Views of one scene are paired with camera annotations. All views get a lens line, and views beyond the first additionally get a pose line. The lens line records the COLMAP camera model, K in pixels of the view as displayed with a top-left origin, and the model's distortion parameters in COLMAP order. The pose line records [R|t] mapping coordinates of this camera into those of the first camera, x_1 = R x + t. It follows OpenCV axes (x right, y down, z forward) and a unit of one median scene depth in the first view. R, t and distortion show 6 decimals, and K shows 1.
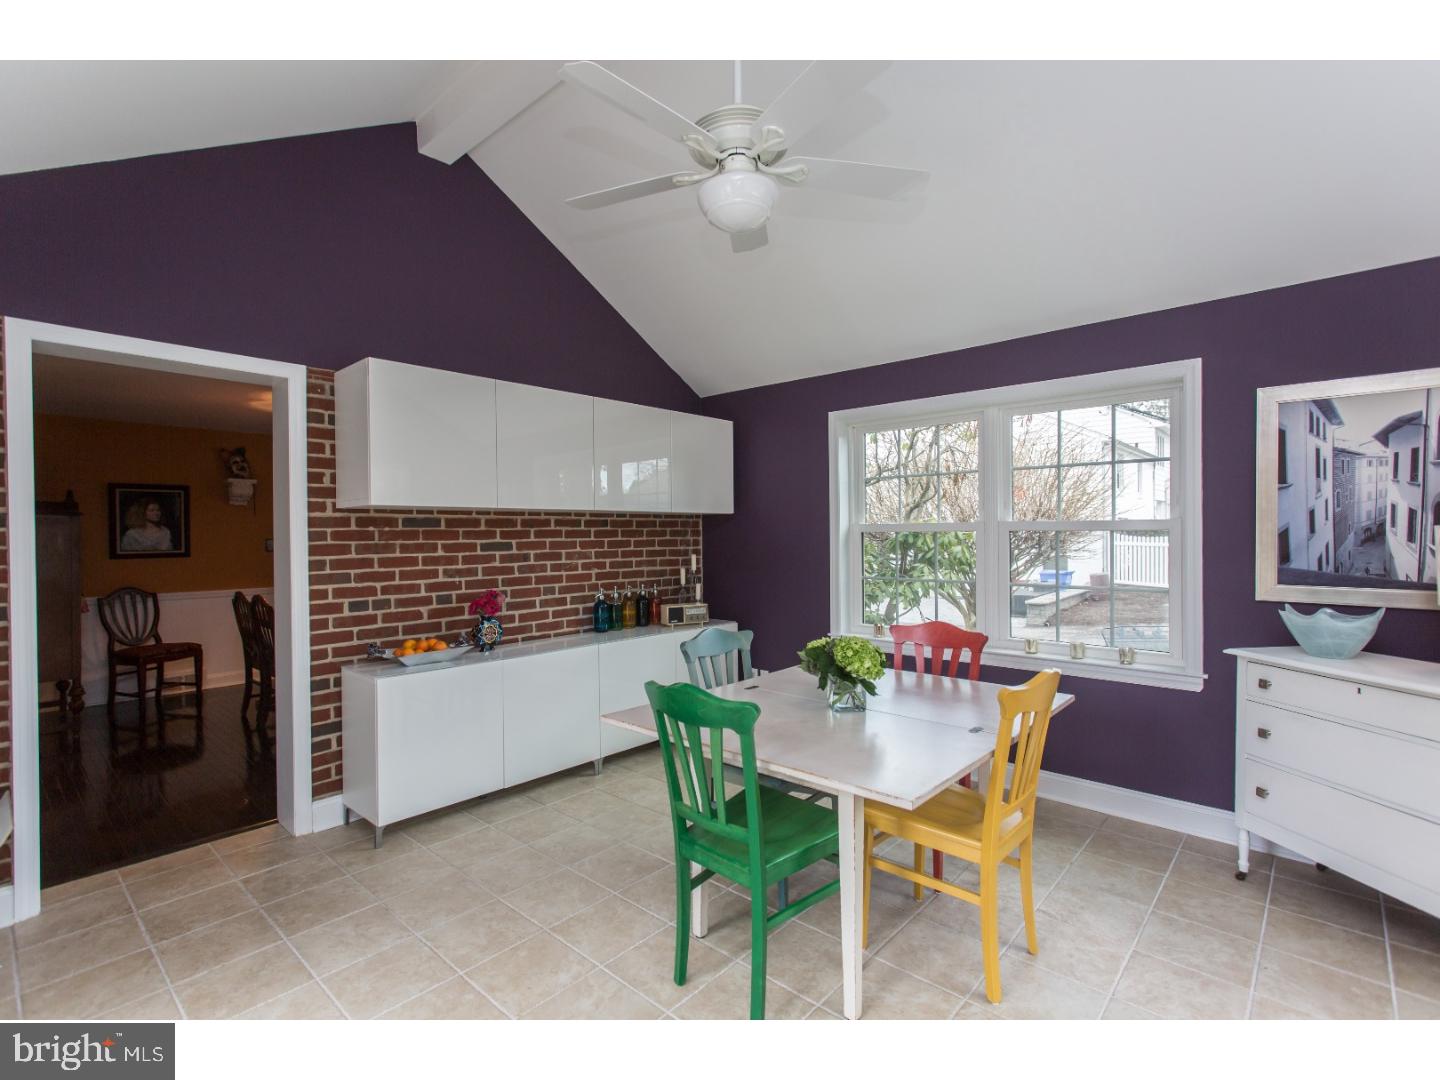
lens RADIAL K [[684.6, 0, 720.0], [0, 684.6, 540.0], [0, 0, 1]] dist [0.018228, 0.000263]
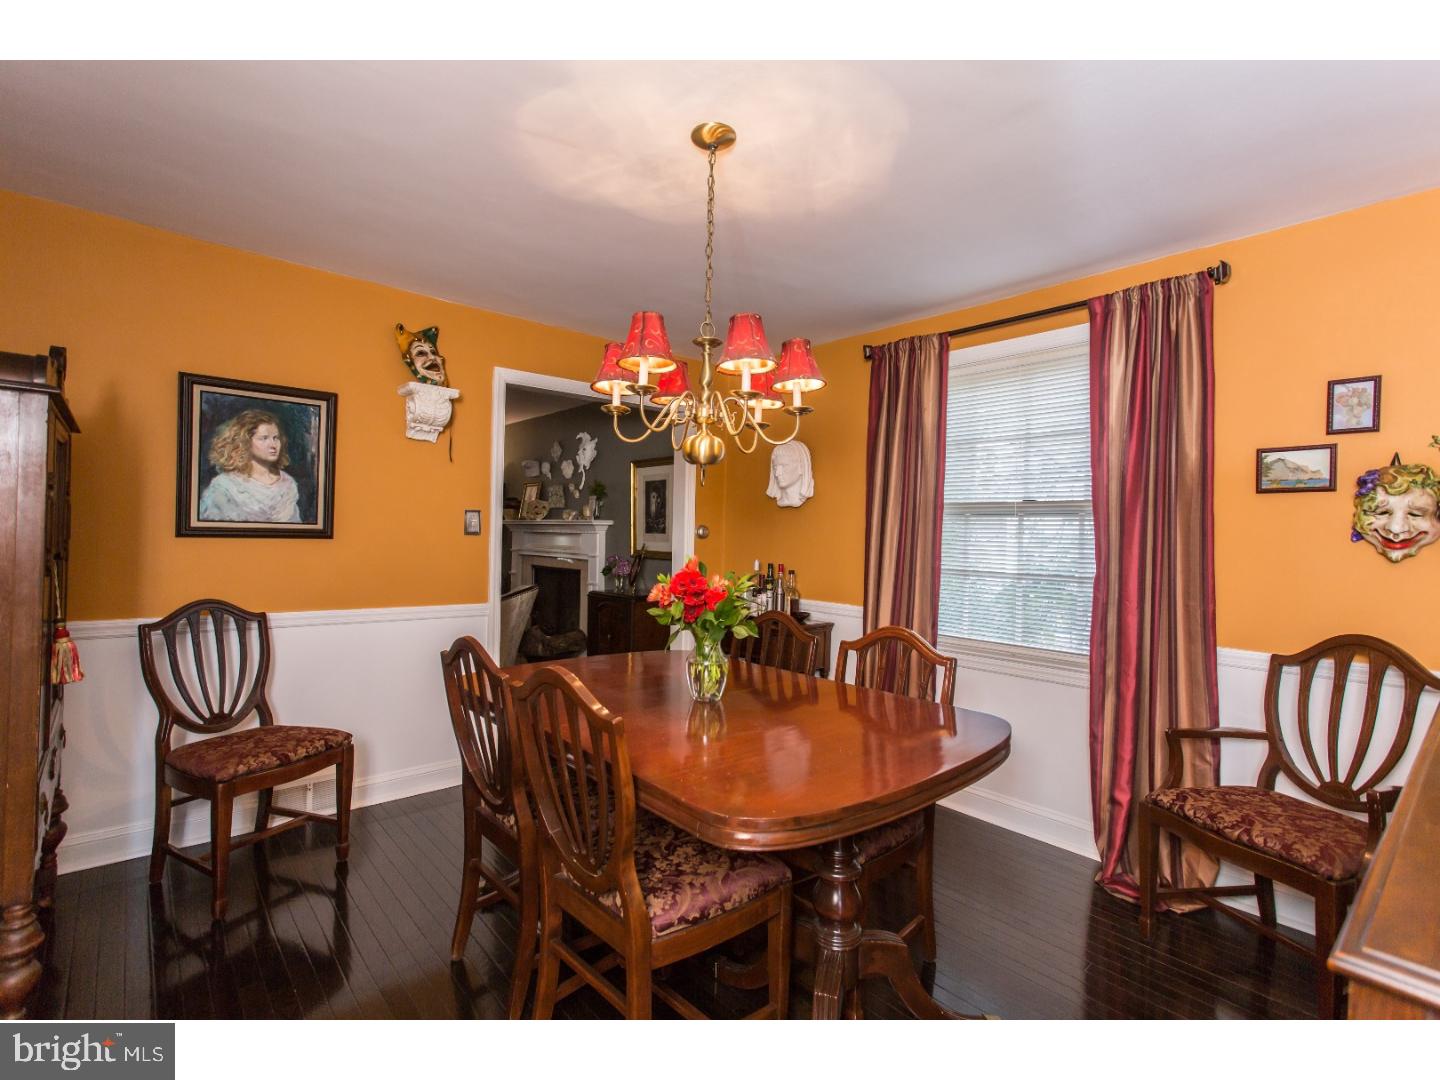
lens RADIAL K [[684.6, 0, 720.0], [0, 684.6, 540.0], [0, 0, 1]] dist [0.018228, 0.000263]
pose [[0.992437, 0.036940, -0.117068, -0.456426], [-0.036955, 0.999315, 0.002047, 0.014898], [0.117063, 0.002294, 0.993122, 0.572794]]
